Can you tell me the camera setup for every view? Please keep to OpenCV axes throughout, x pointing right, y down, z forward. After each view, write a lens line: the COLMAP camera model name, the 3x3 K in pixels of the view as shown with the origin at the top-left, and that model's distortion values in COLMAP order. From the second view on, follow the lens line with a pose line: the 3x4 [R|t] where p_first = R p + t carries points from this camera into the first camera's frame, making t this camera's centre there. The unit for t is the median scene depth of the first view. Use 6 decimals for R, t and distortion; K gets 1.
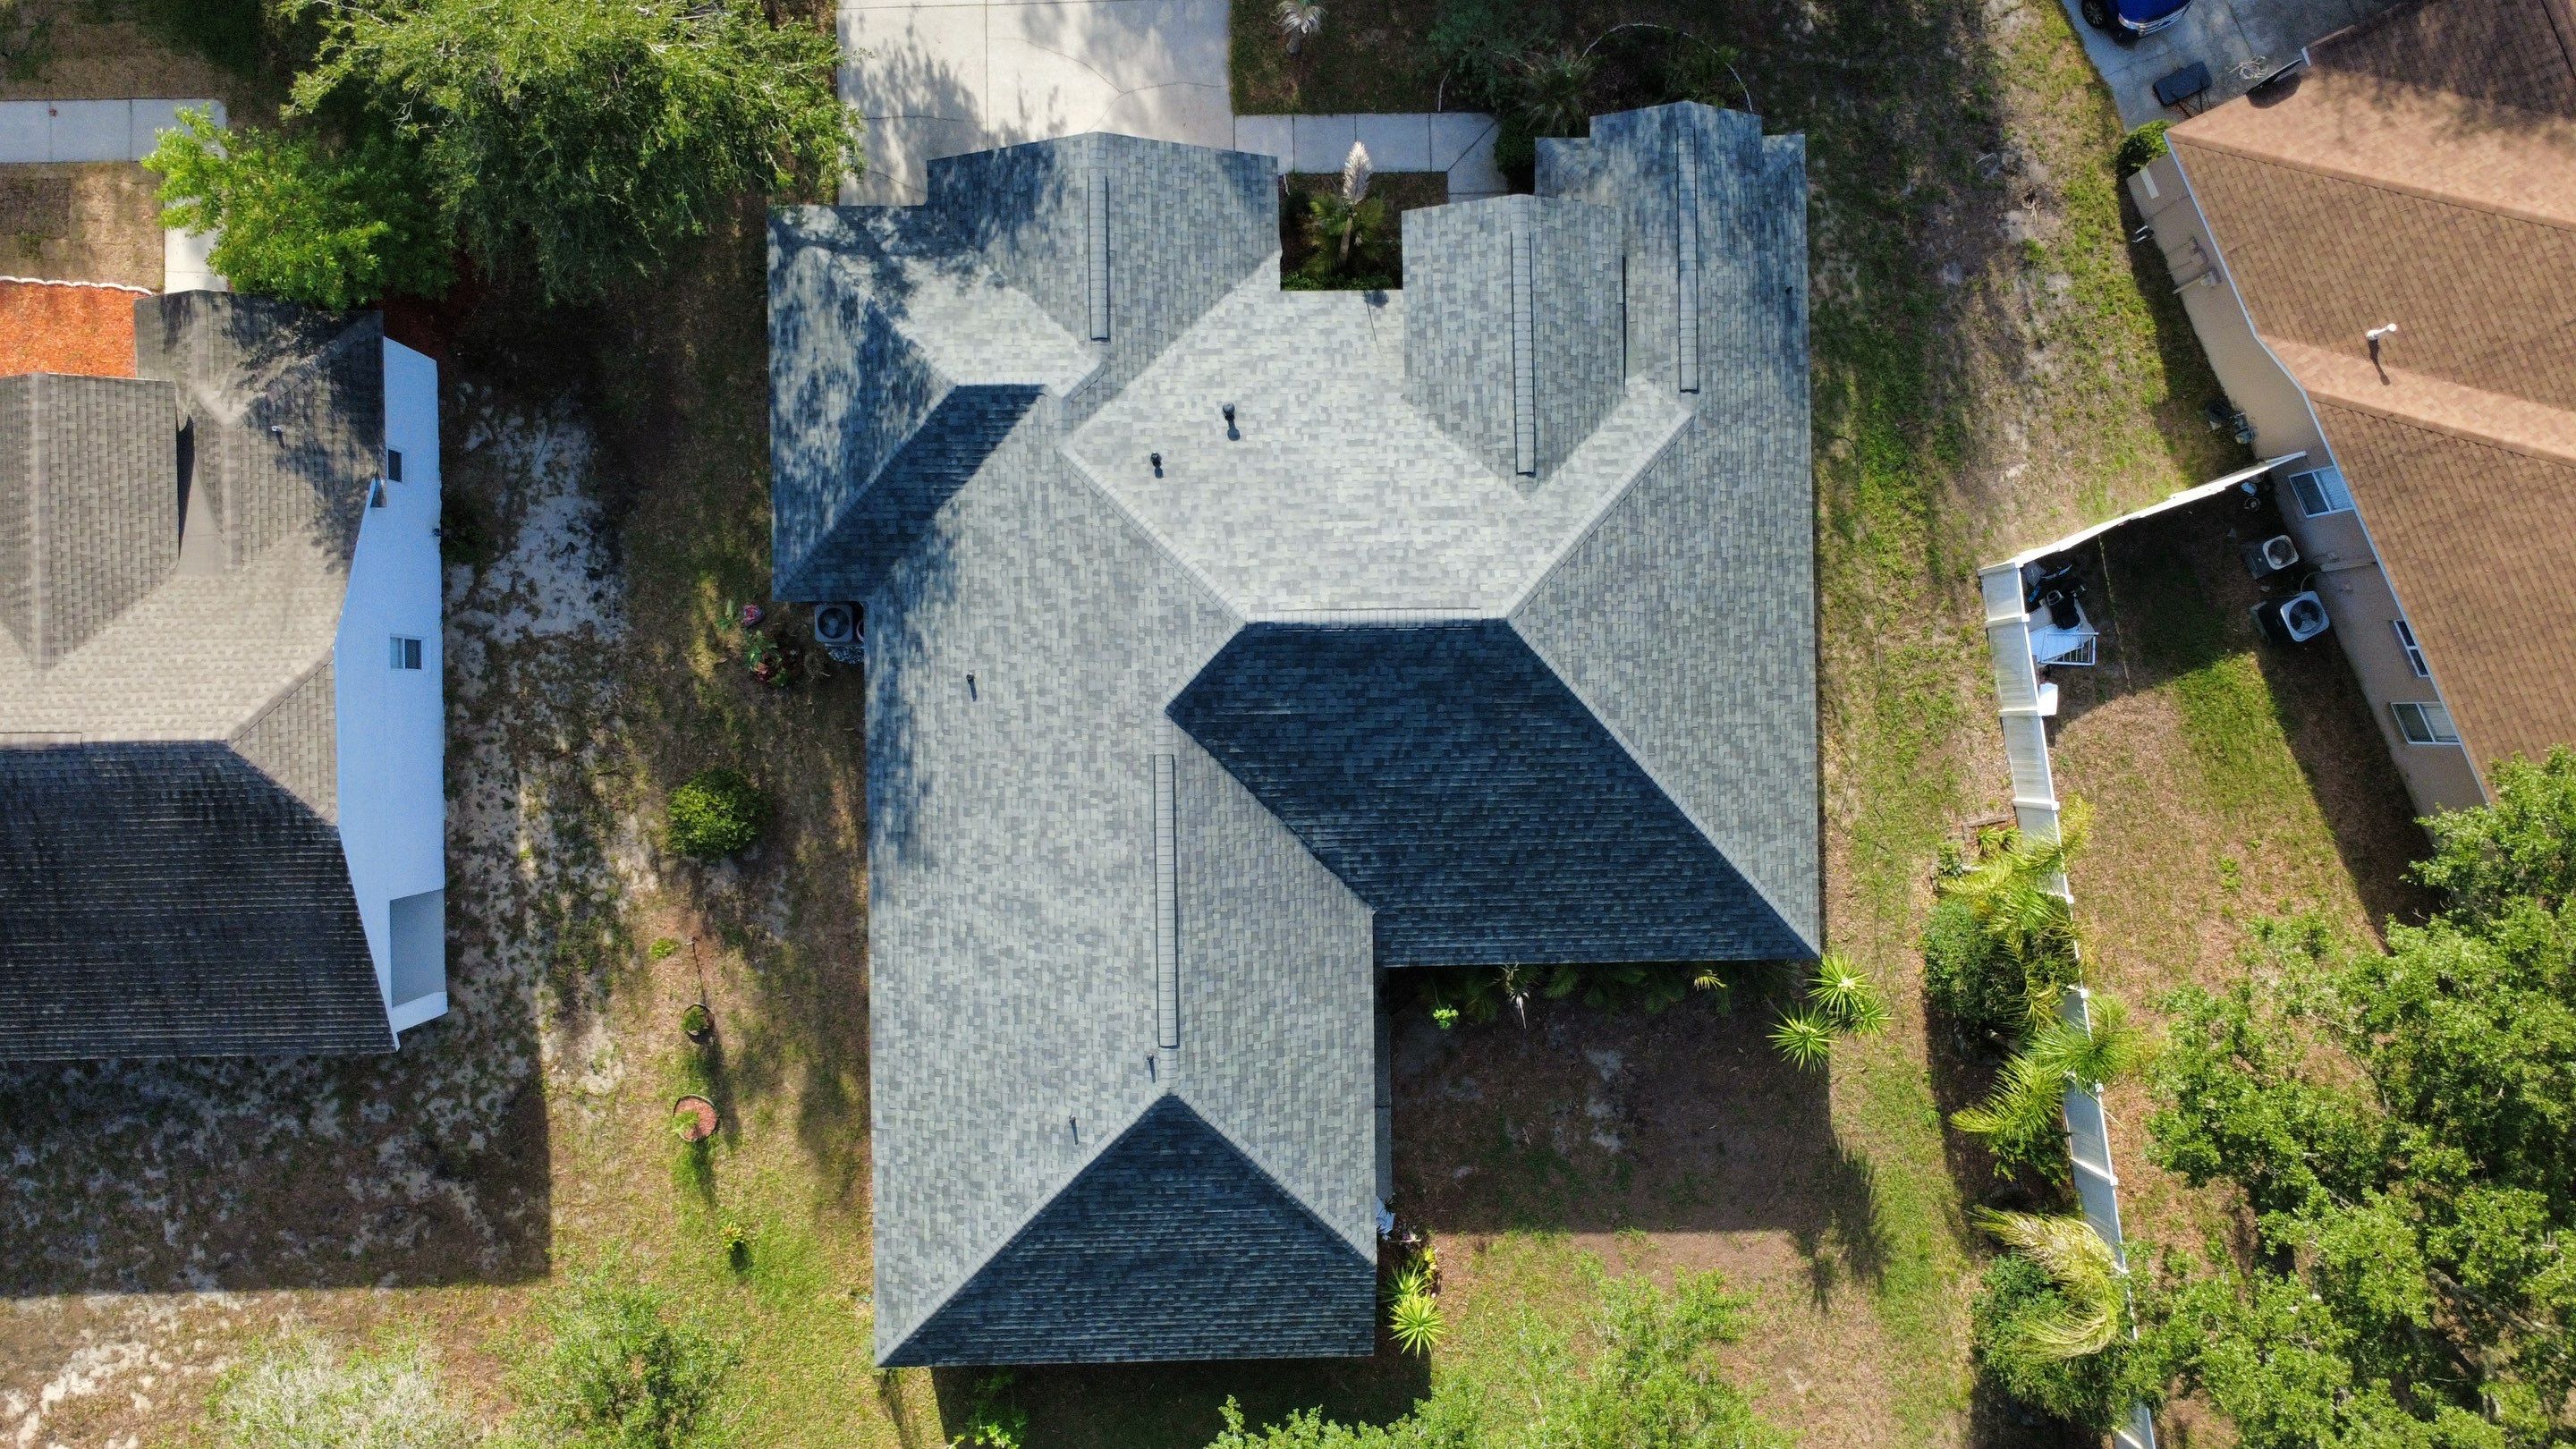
lens RADIAL K [[1877.4, 0, 1283.8], [0, 1877.4, 720.3], [0, 0, 1]] dist [-0.004839, 0.005008]
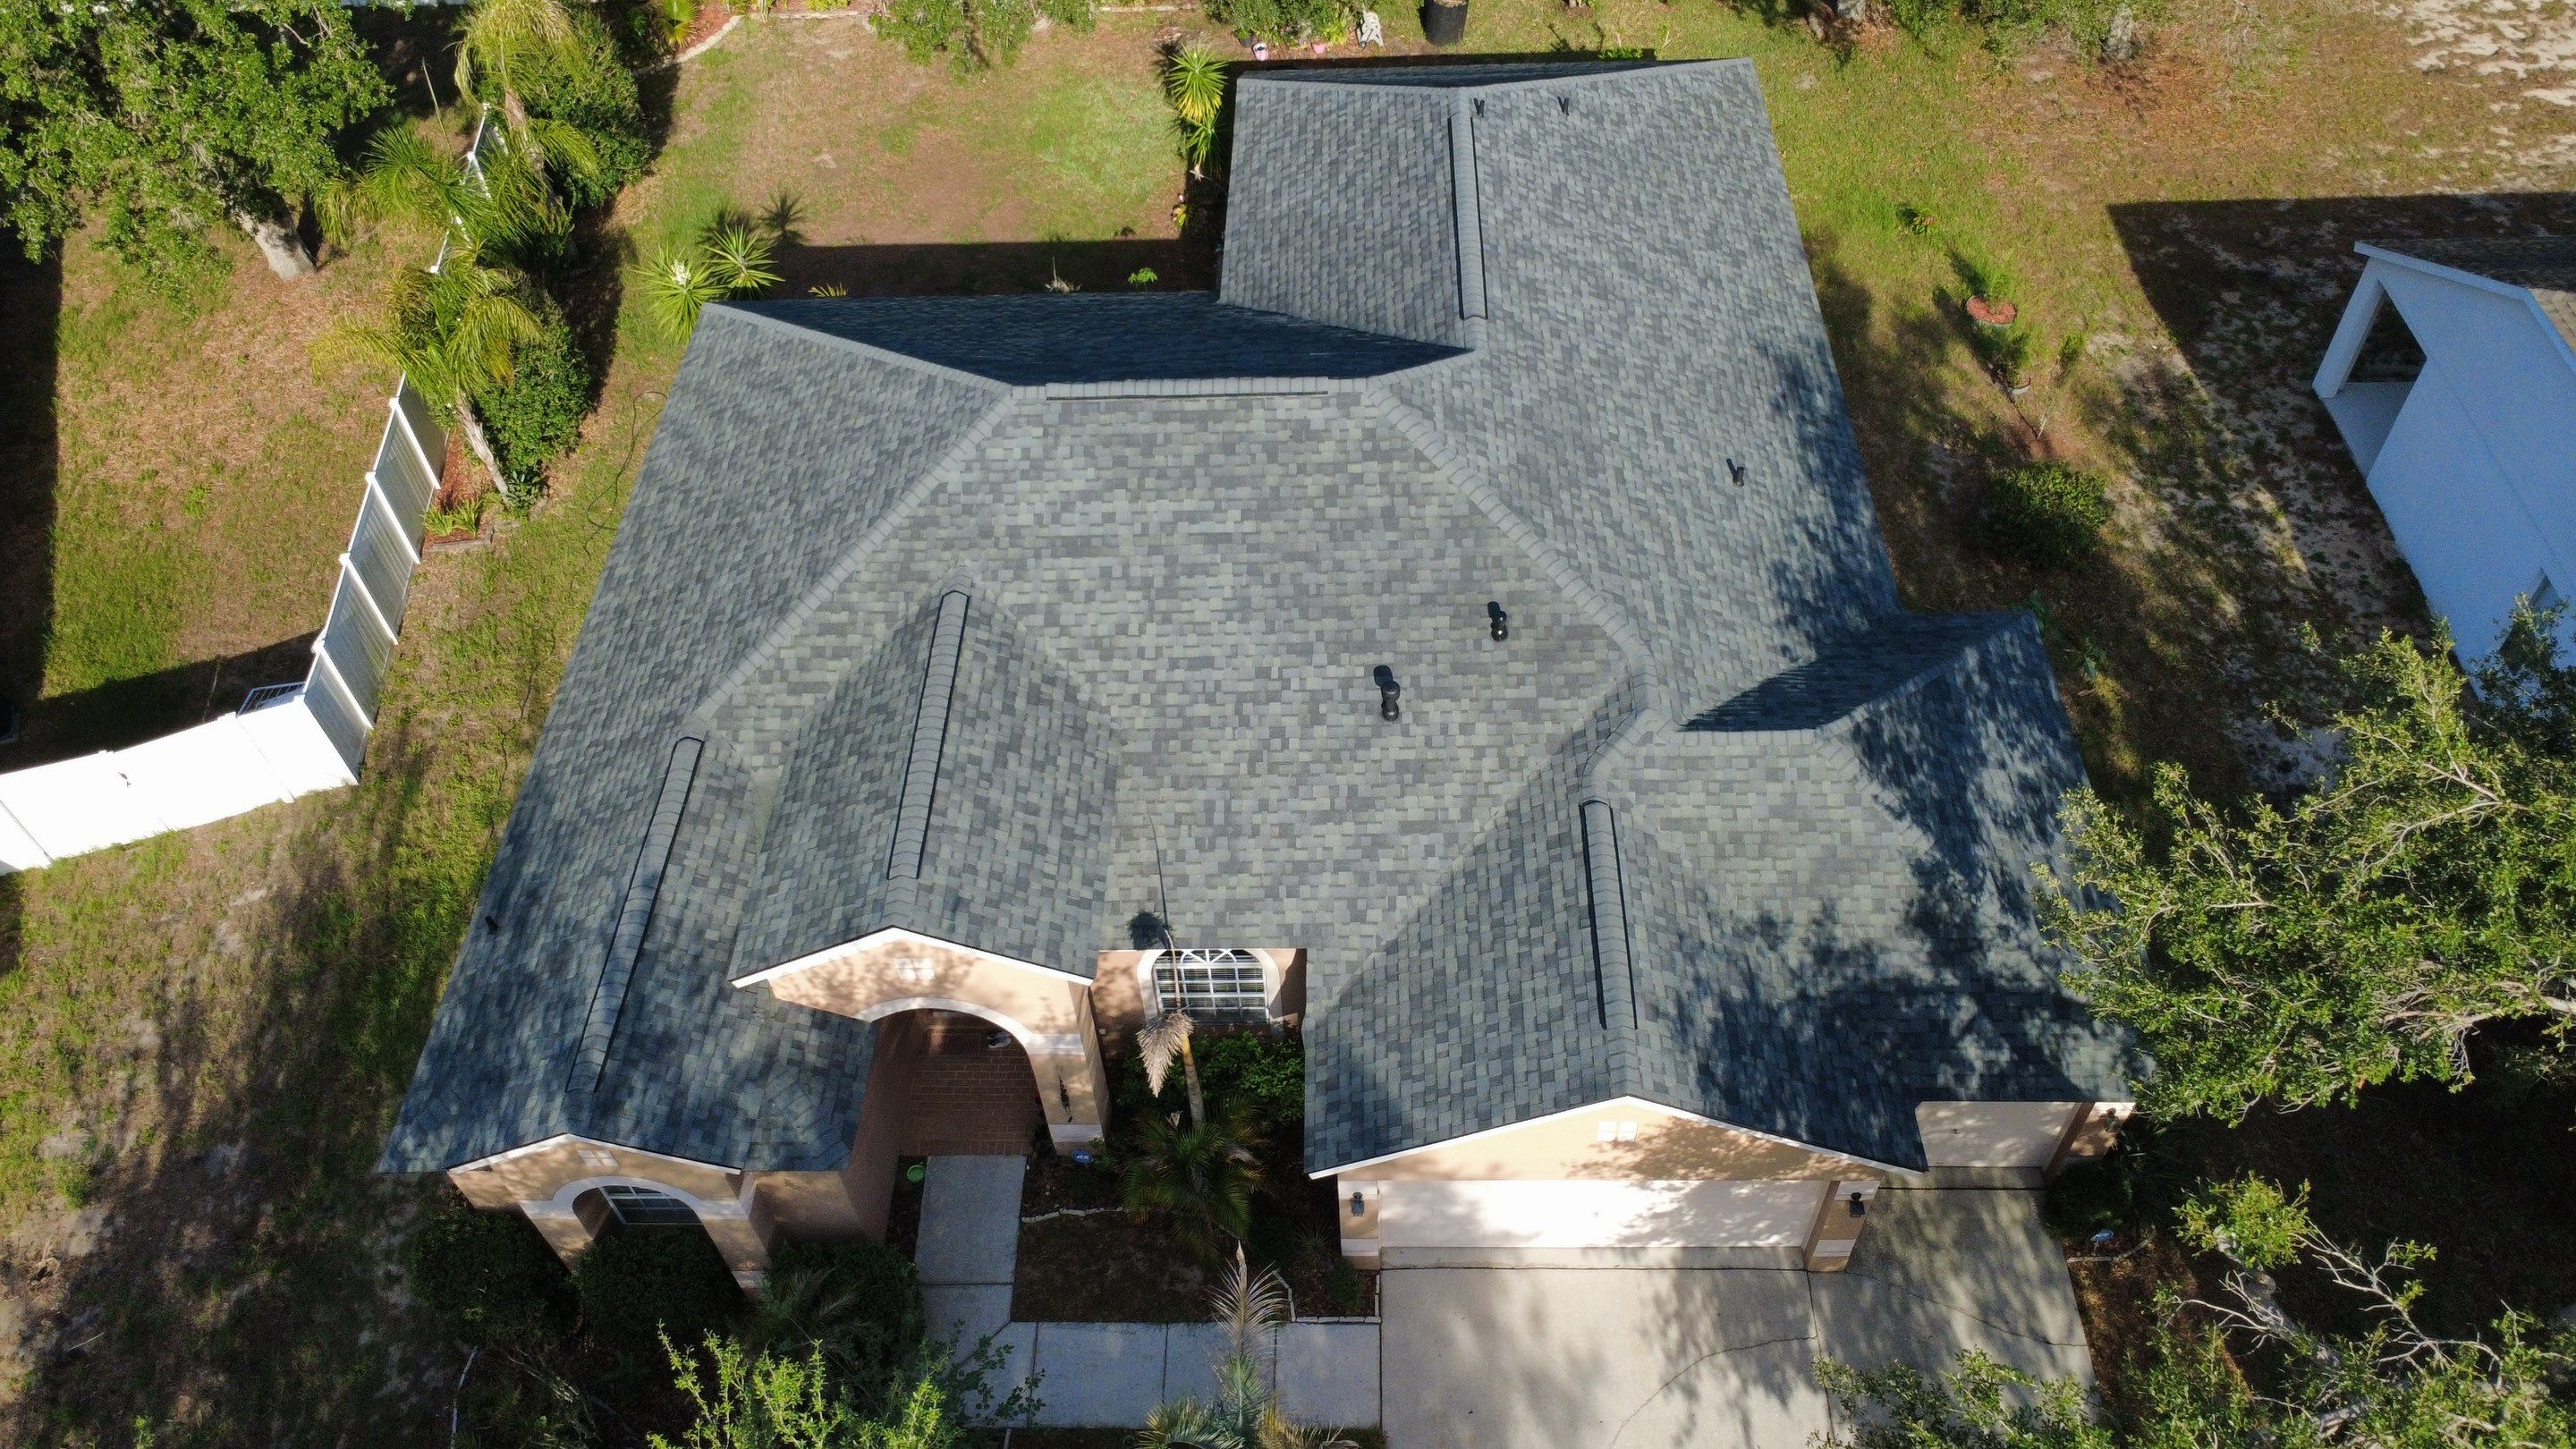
lens RADIAL K [[1877.4, 0, 1283.8], [0, 1877.4, 720.3], [0, 0, 1]] dist [-0.004839, 0.005008]
pose [[-0.999128, -0.019026, 0.037168, -0.015987], [0.038829, -0.750675, 0.659530, -0.582236], [0.015353, 0.660398, 0.750759, 0.492962]]
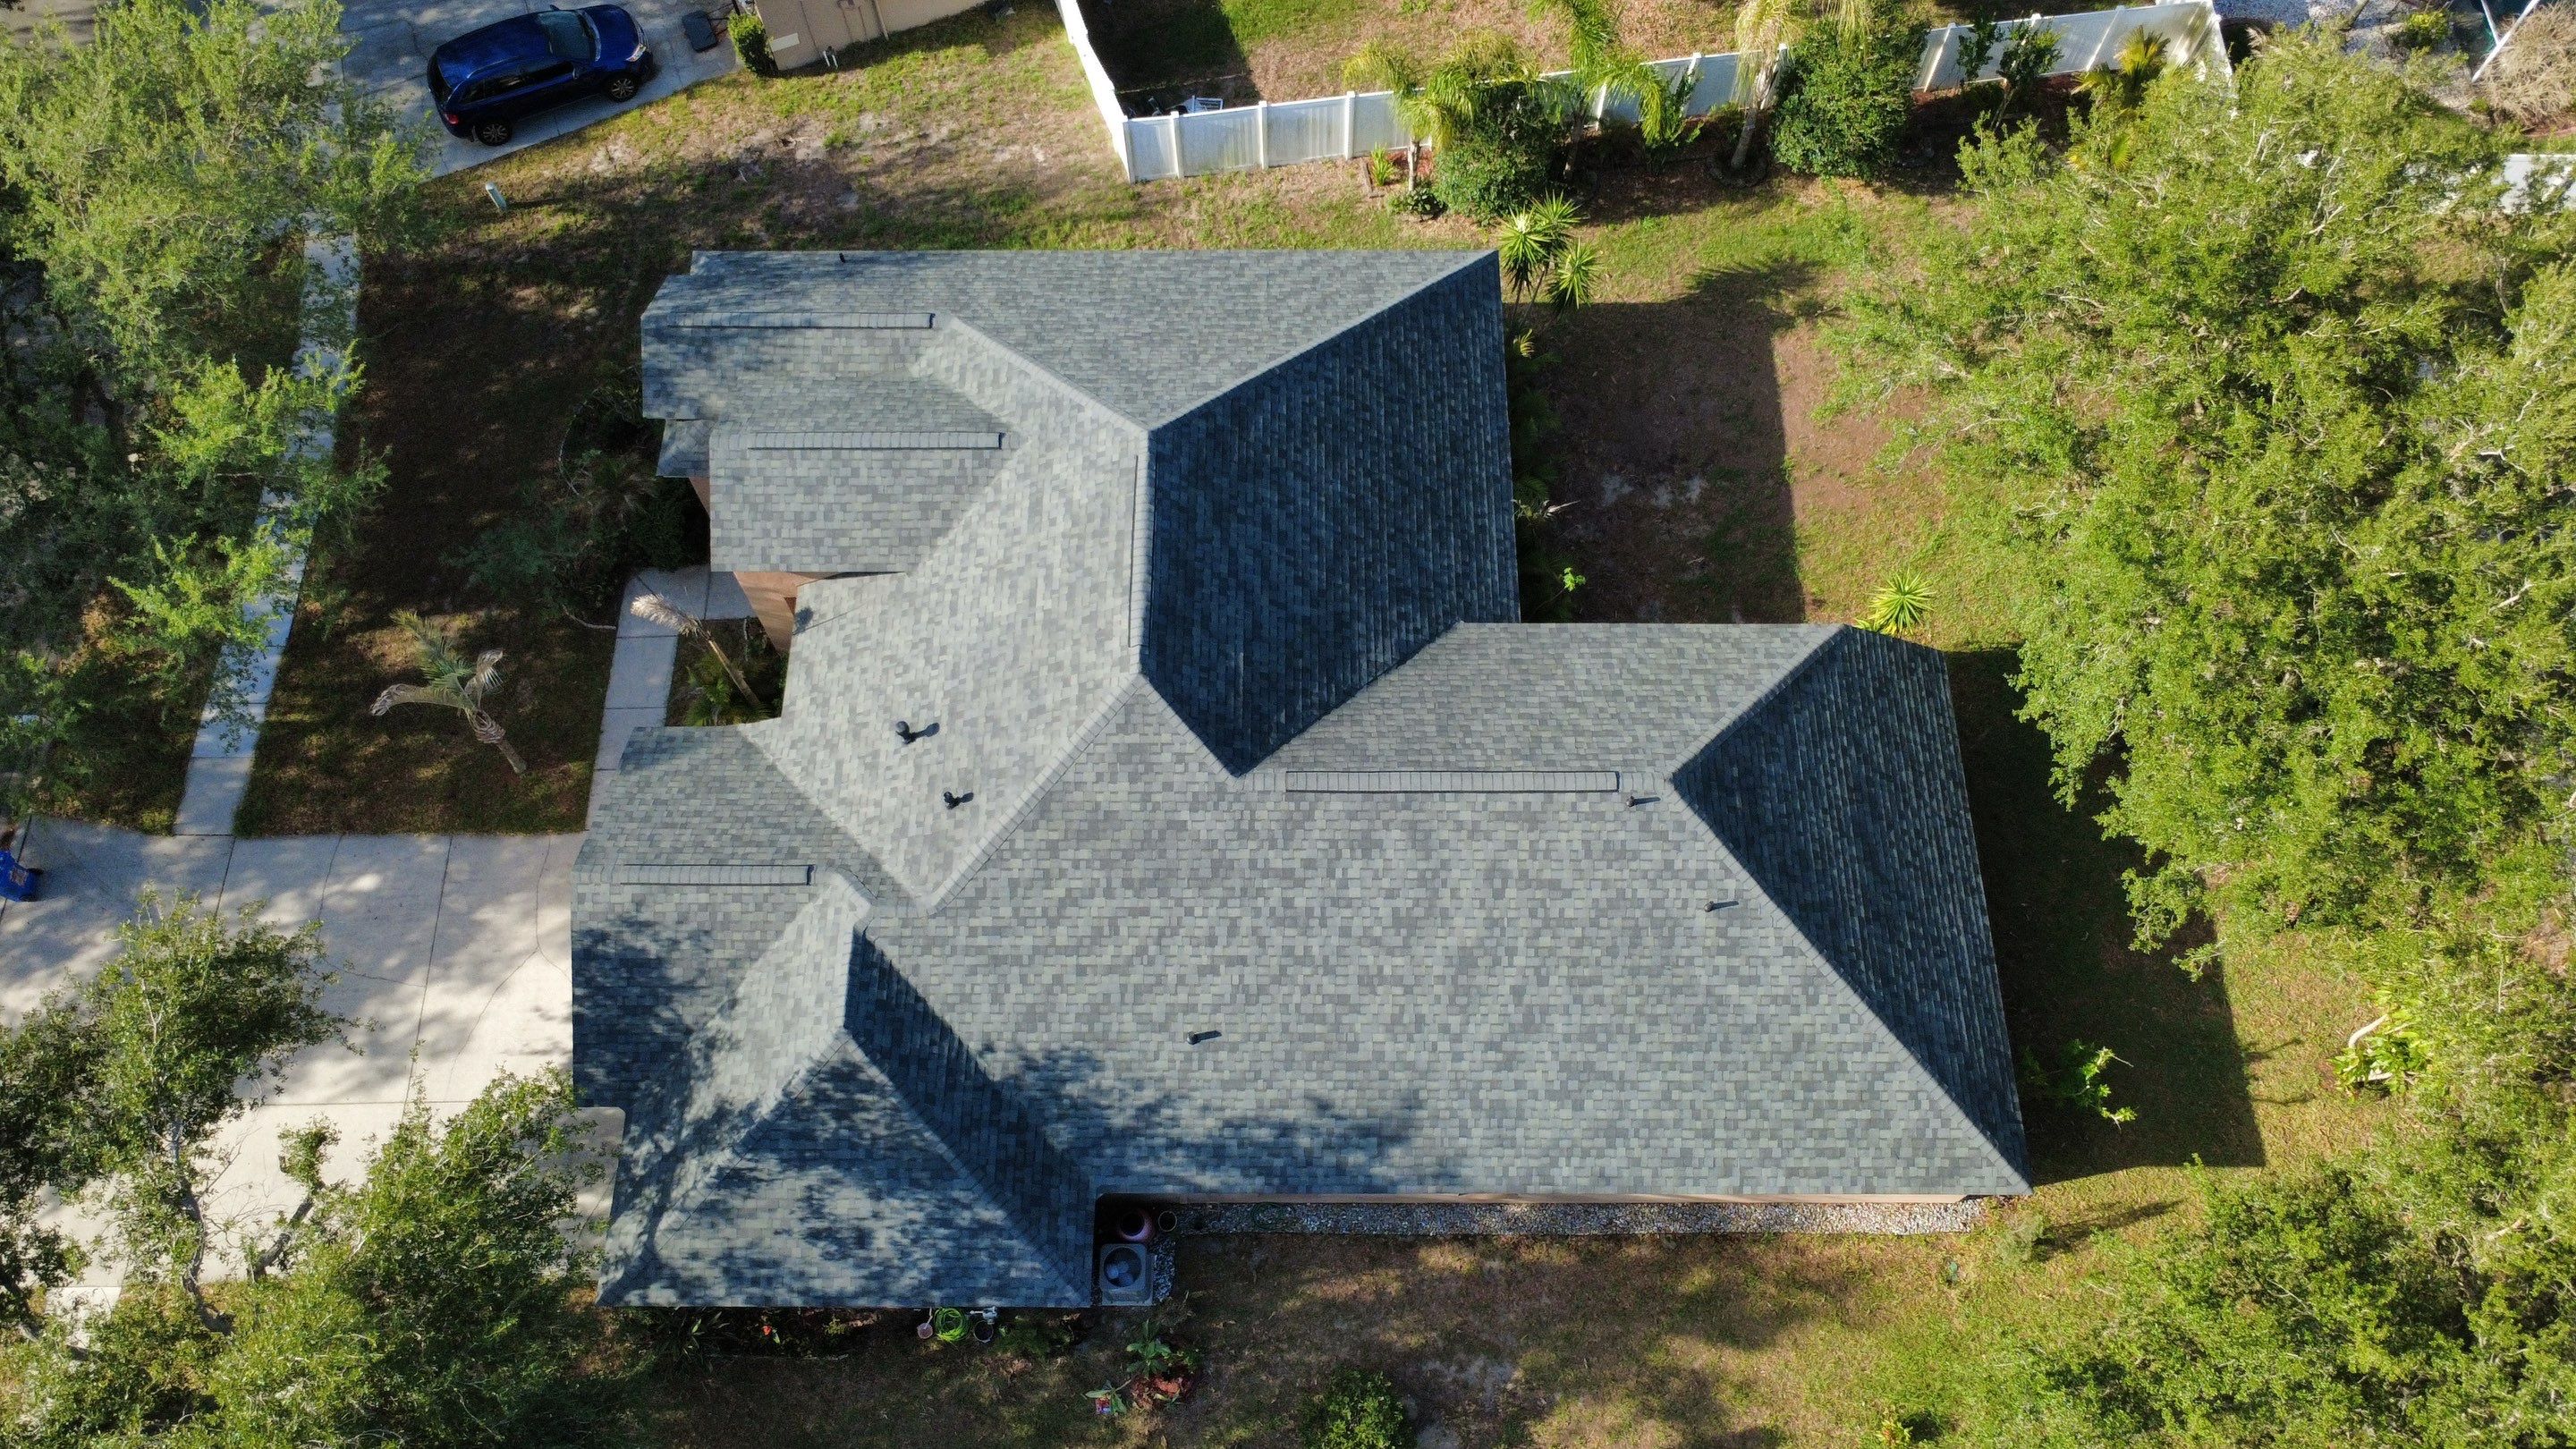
lens RADIAL K [[1877.4, 0, 1283.8], [0, 1877.4, 720.3], [0, 0, 1]] dist [-0.004839, 0.005008]
pose [[0.016902, -0.915305, 0.402406, -0.368004], [0.999847, 0.013645, -0.010959, 0.024903], [0.004540, 0.402529, 0.915396, 0.169668]]
